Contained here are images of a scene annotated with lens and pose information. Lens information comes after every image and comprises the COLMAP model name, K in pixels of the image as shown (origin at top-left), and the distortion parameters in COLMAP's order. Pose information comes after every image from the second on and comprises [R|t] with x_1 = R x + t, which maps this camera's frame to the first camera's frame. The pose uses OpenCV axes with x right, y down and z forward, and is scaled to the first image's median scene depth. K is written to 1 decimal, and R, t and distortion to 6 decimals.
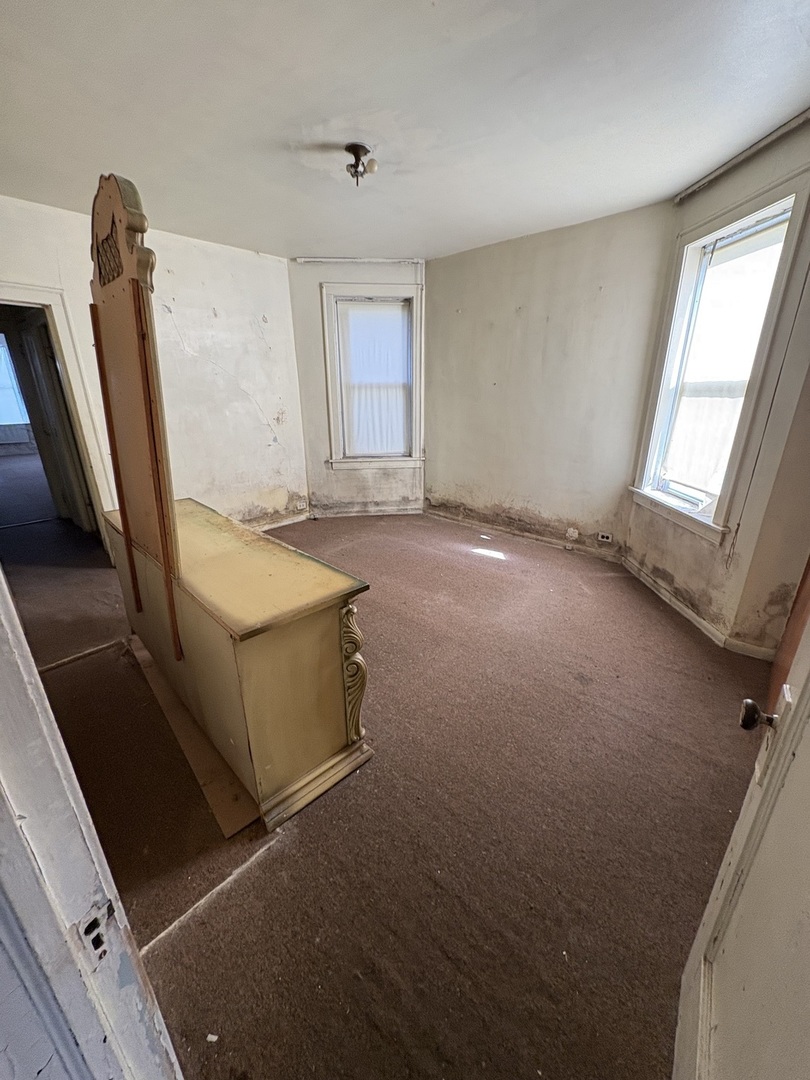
lens RADIAL K [[429.9, 0, 405.7], [0, 429.9, 540.7], [0, 0, 1]] dist [0.000688, -0.000791]
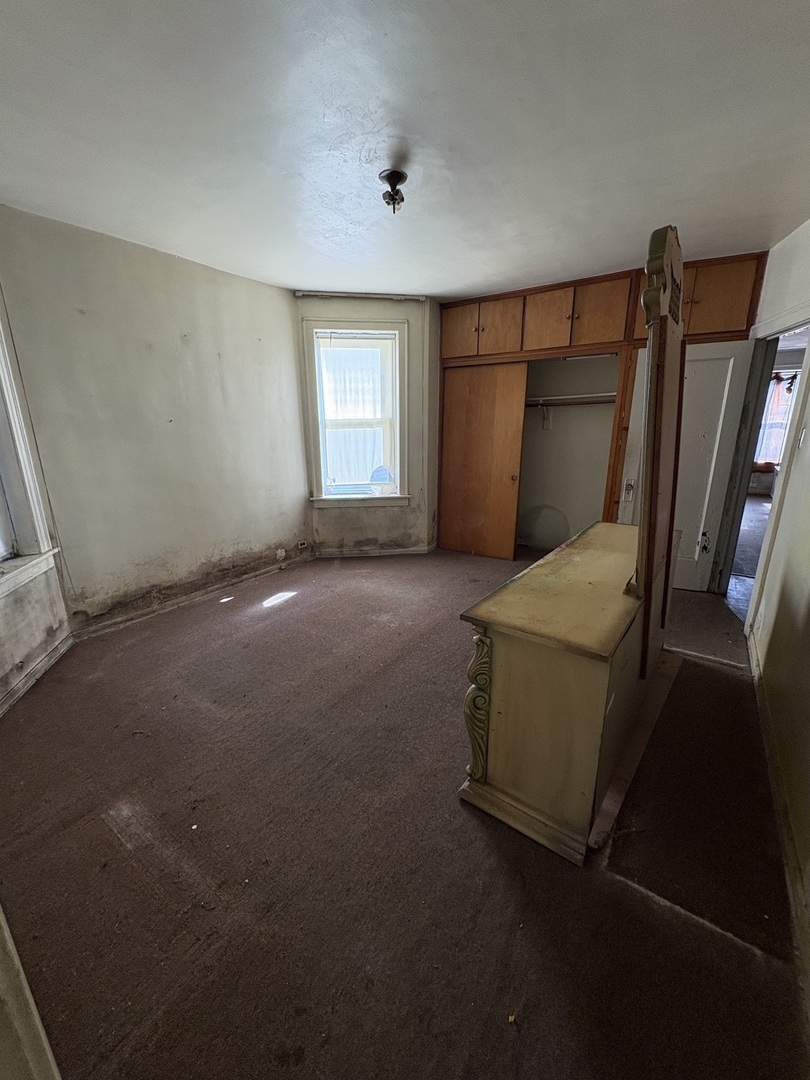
lens RADIAL K [[429.9, 0, 403.3], [0, 429.9, 539.1], [0, 0, 1]] dist [0.000688, -0.000791]
pose [[-0.136641, -0.255733, 0.957042, -0.723668], [0.347997, 0.892139, 0.288075, -0.268427], [-0.927485, 0.372410, -0.032909, 0.764978]]
